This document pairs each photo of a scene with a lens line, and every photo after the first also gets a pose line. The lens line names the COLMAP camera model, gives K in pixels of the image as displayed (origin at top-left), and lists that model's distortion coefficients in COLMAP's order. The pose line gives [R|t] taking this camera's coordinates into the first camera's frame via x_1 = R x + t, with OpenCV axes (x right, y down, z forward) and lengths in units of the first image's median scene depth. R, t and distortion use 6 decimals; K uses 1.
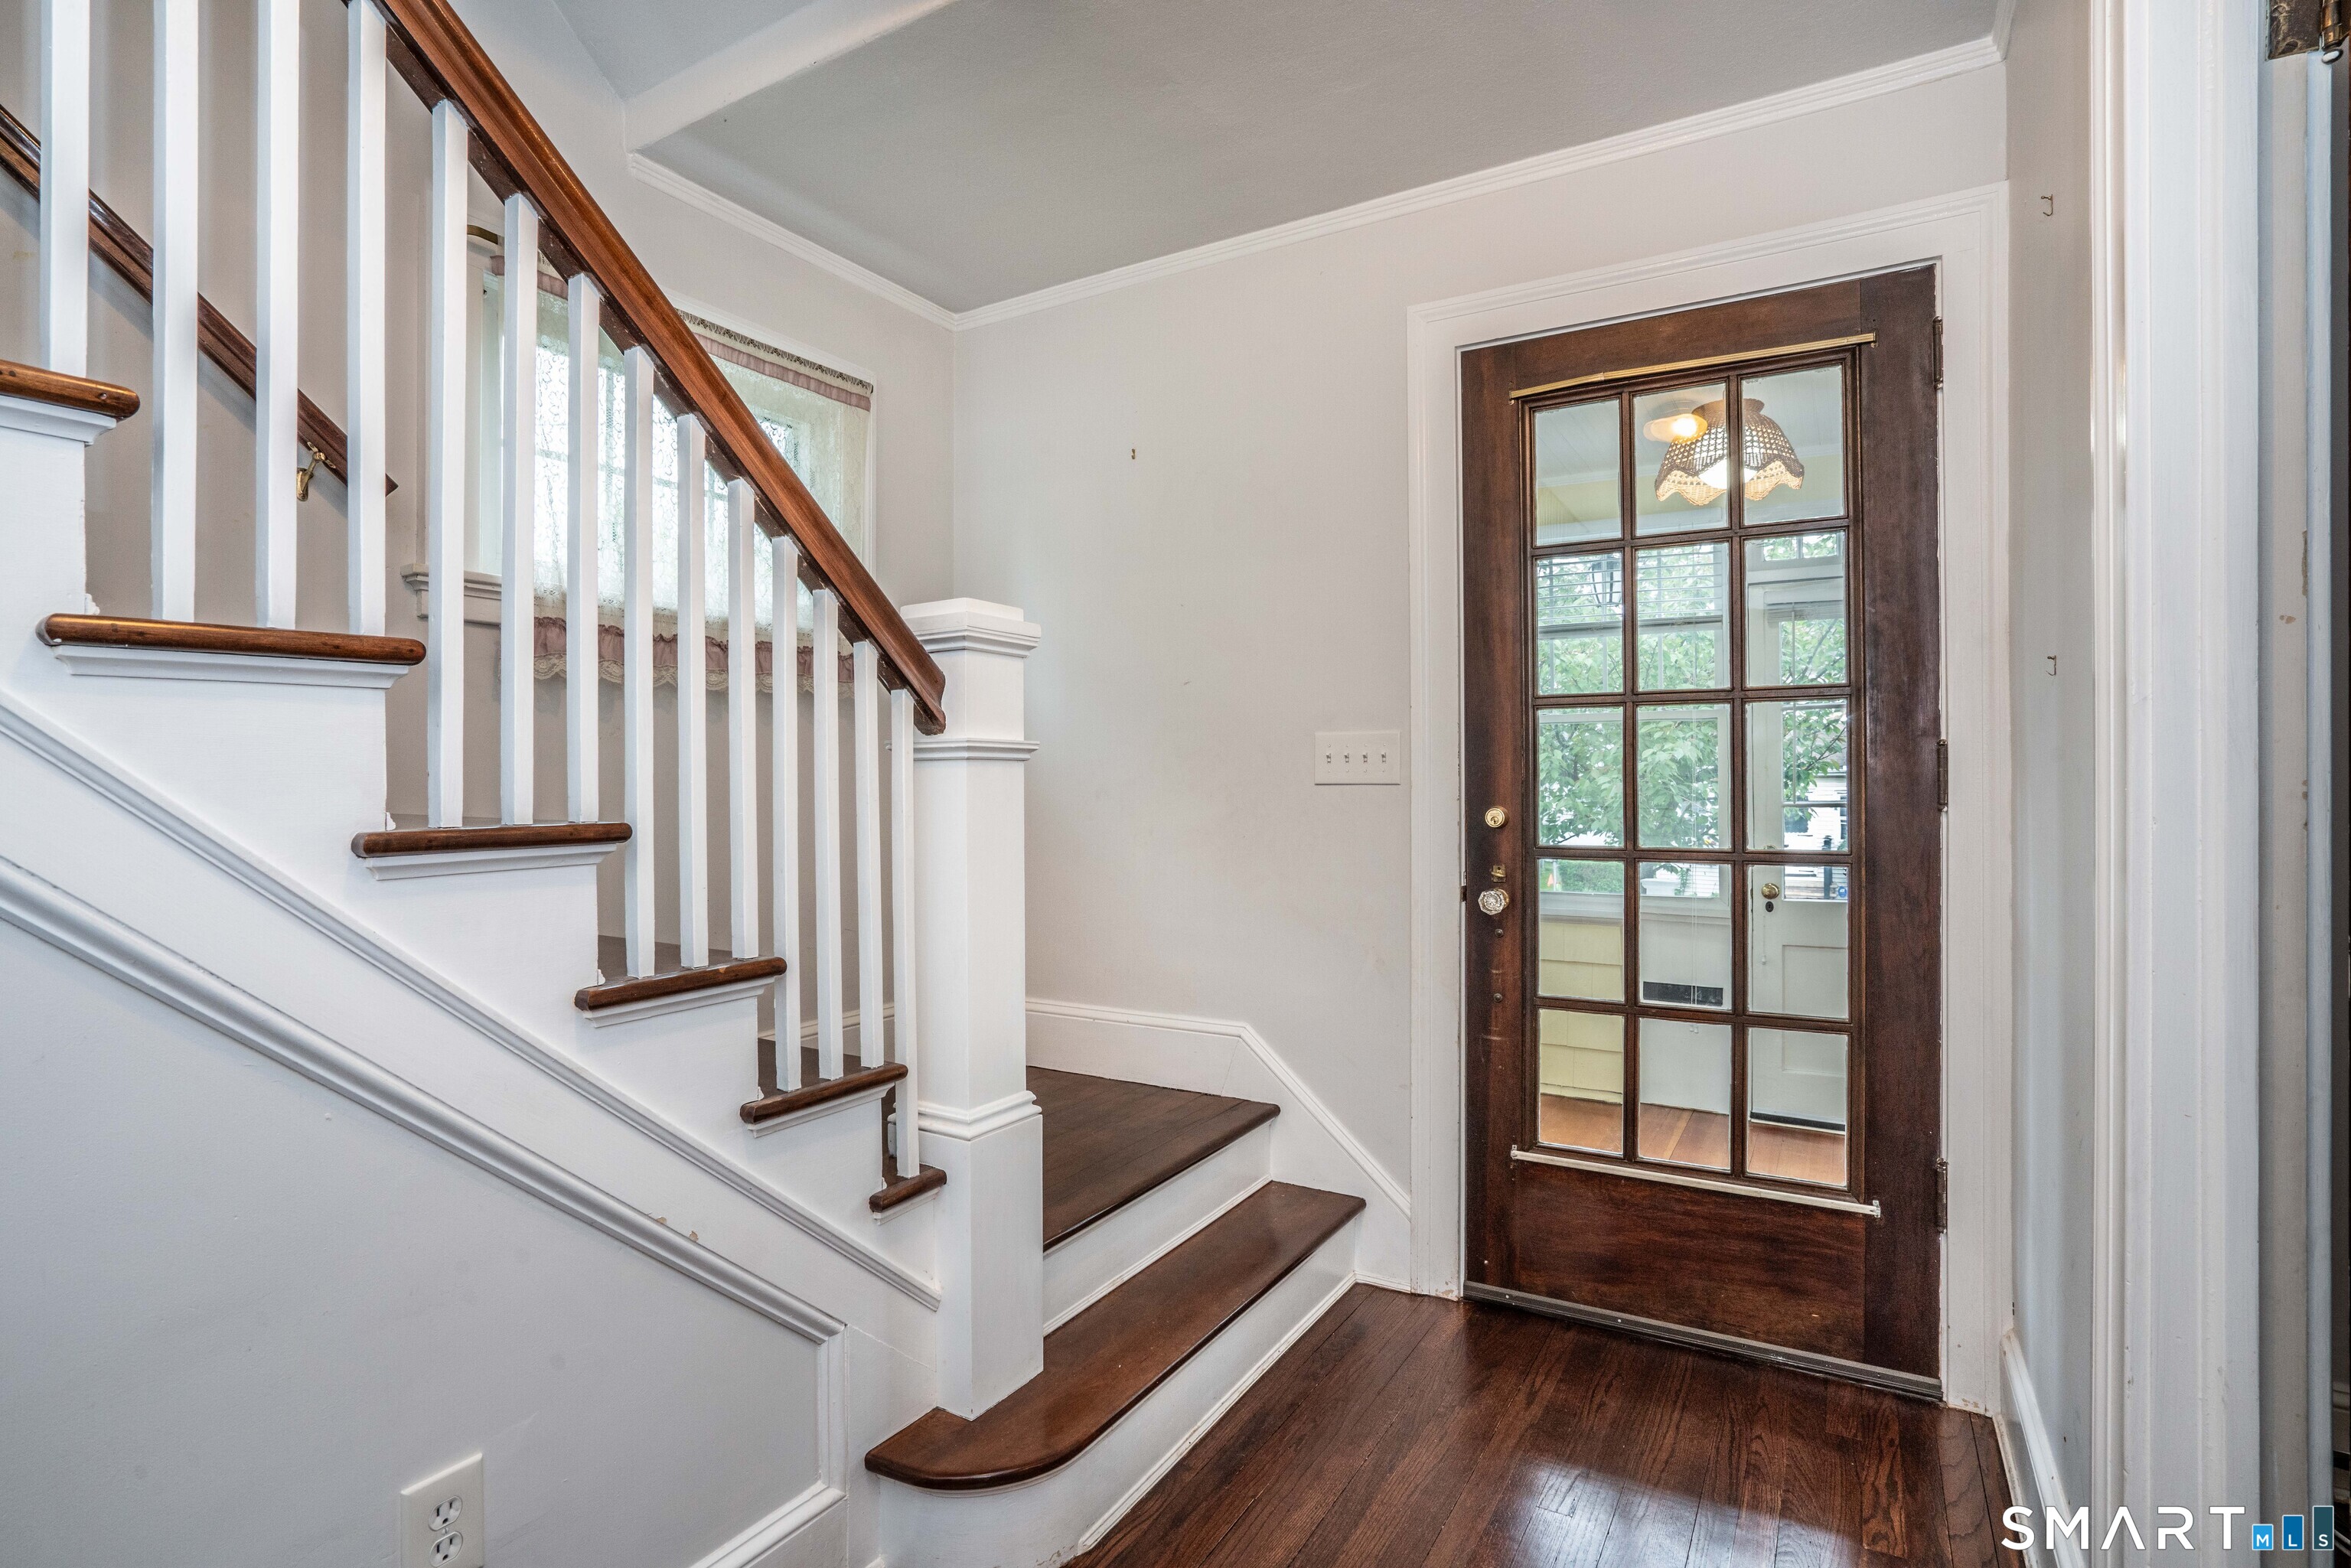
lens RADIAL K [[1193.7, 0, 1175.5], [0, 1193.7, 784.0], [0, 0, 1]] dist [-0.002900, -0.000348]
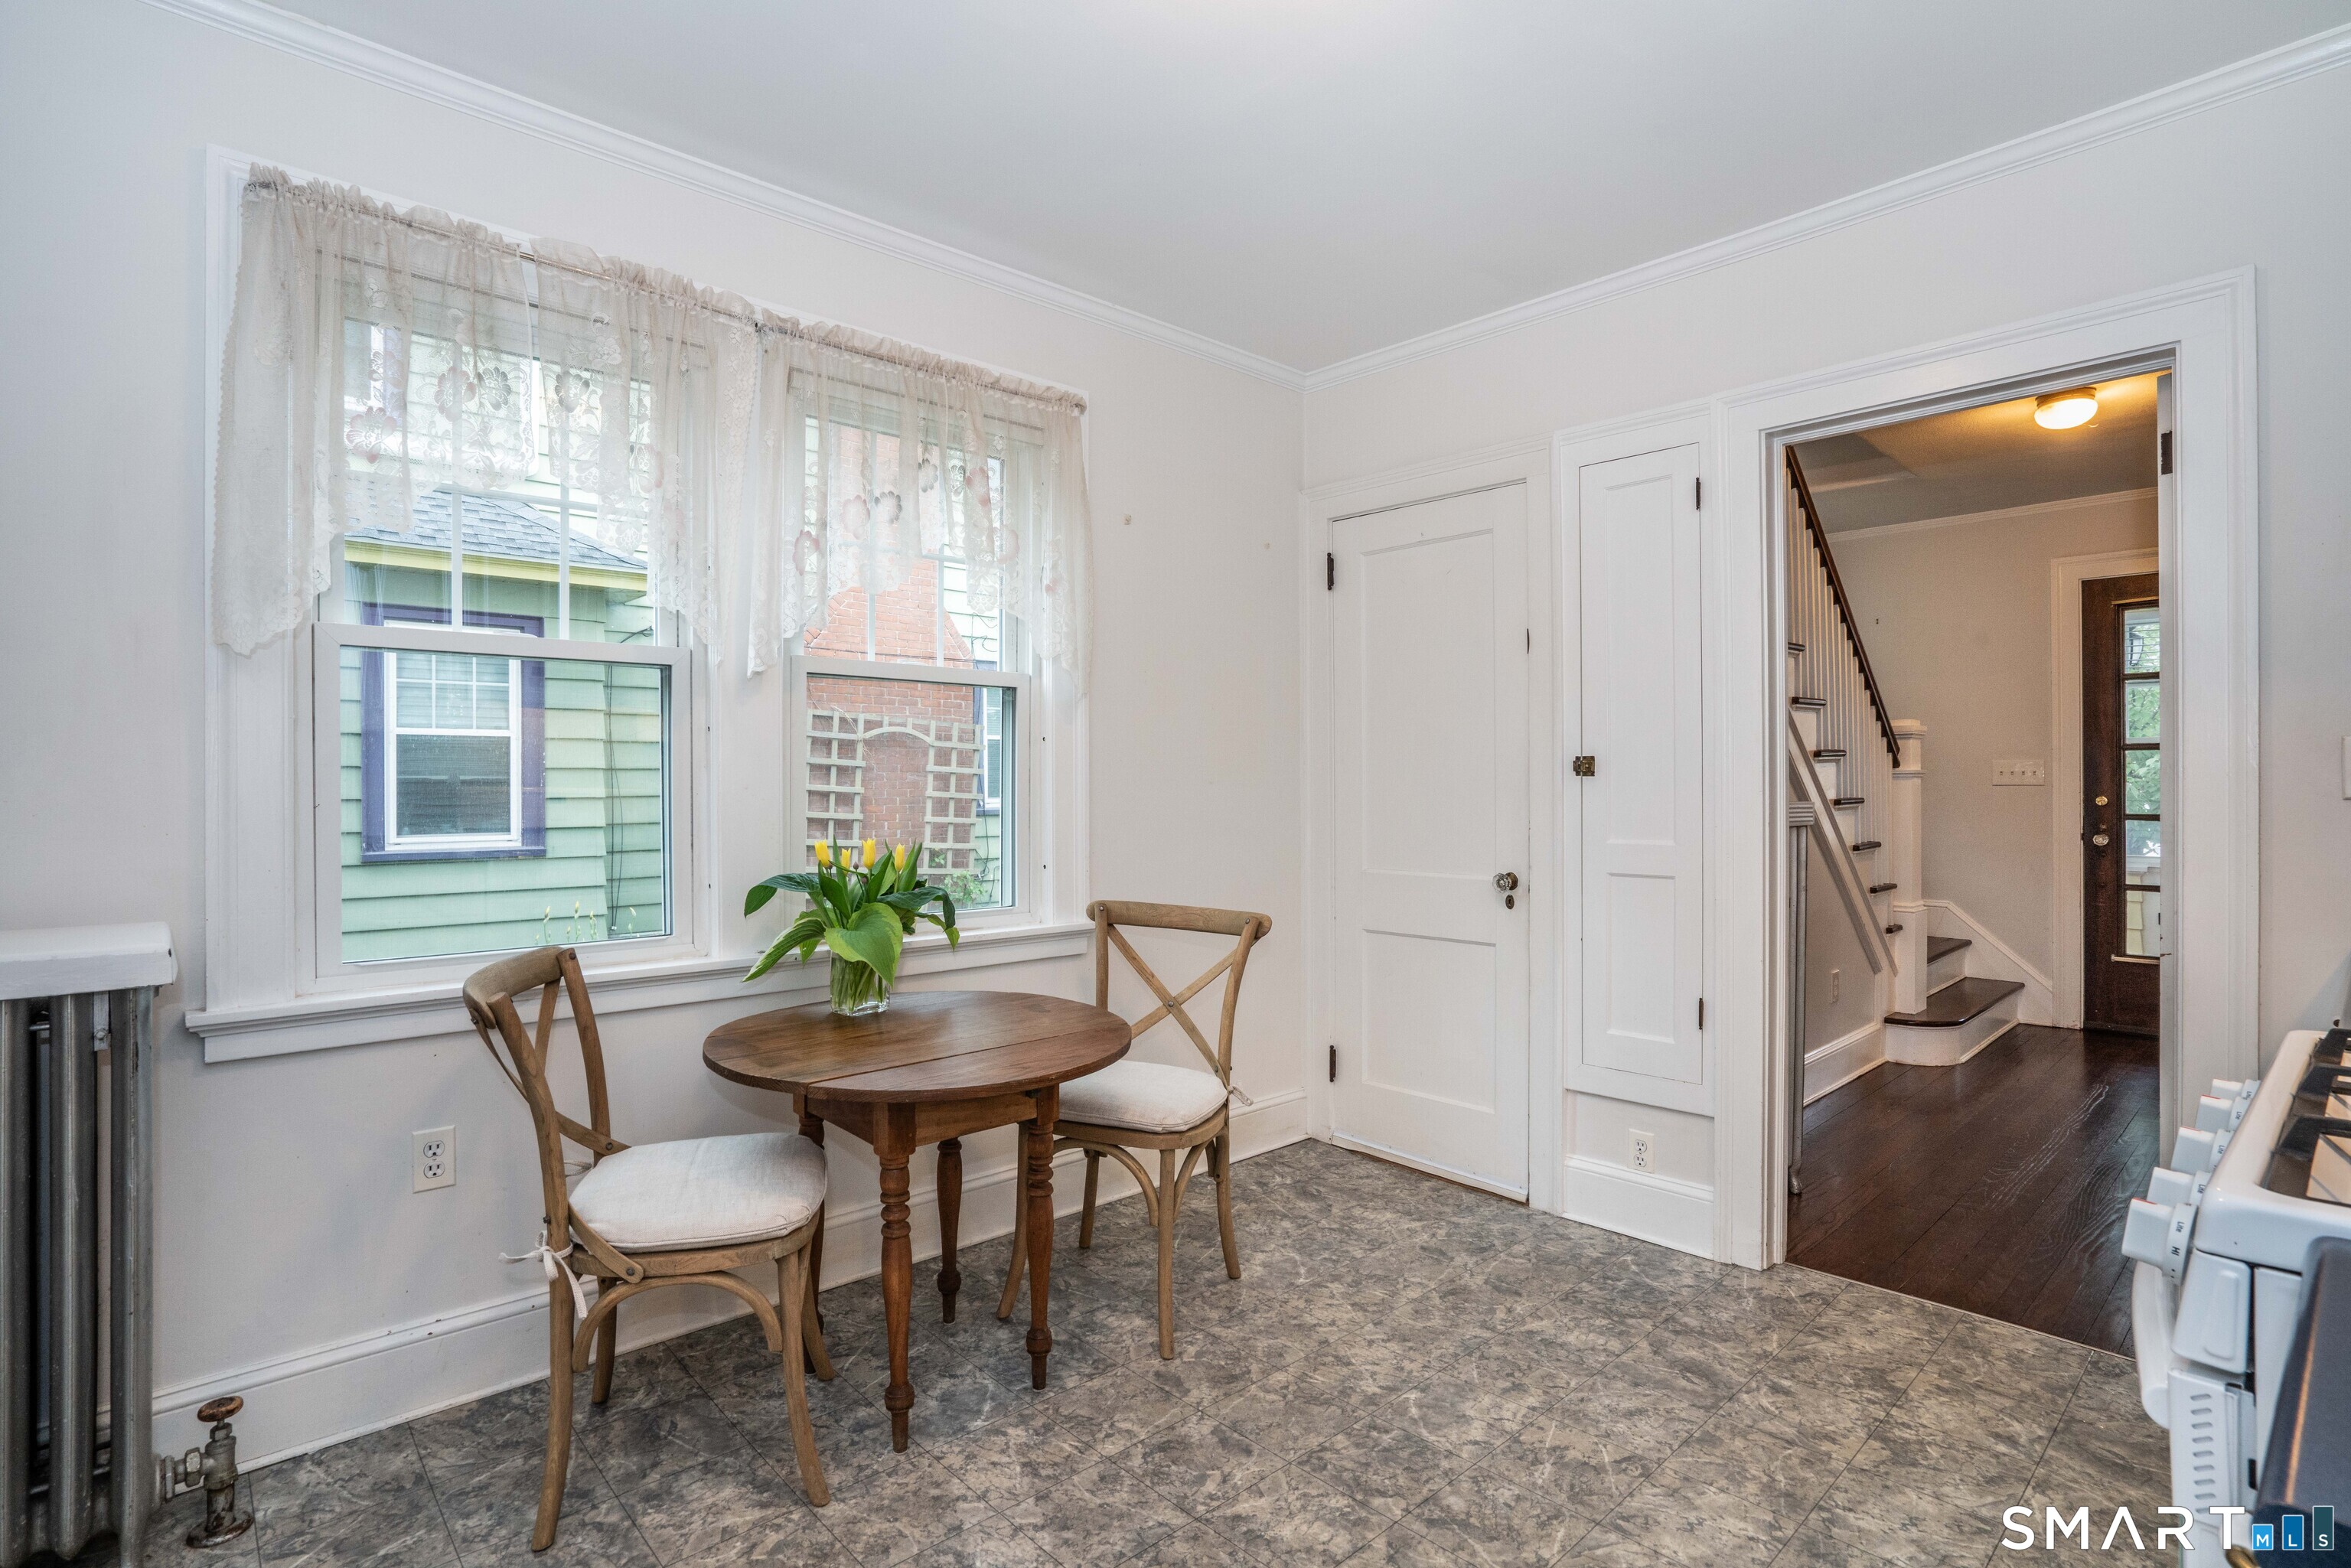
lens RADIAL K [[1152.0, 0, 1175.5], [0, 1152.0, 784.0], [0, 0, 1]] dist [-0.003004, -0.000192]
pose [[0.958363, -0.003219, -0.285536, -0.727618], [0.003326, 0.999994, -0.000109, -0.007179], [0.285535, -0.000846, 0.958368, -1.435508]]
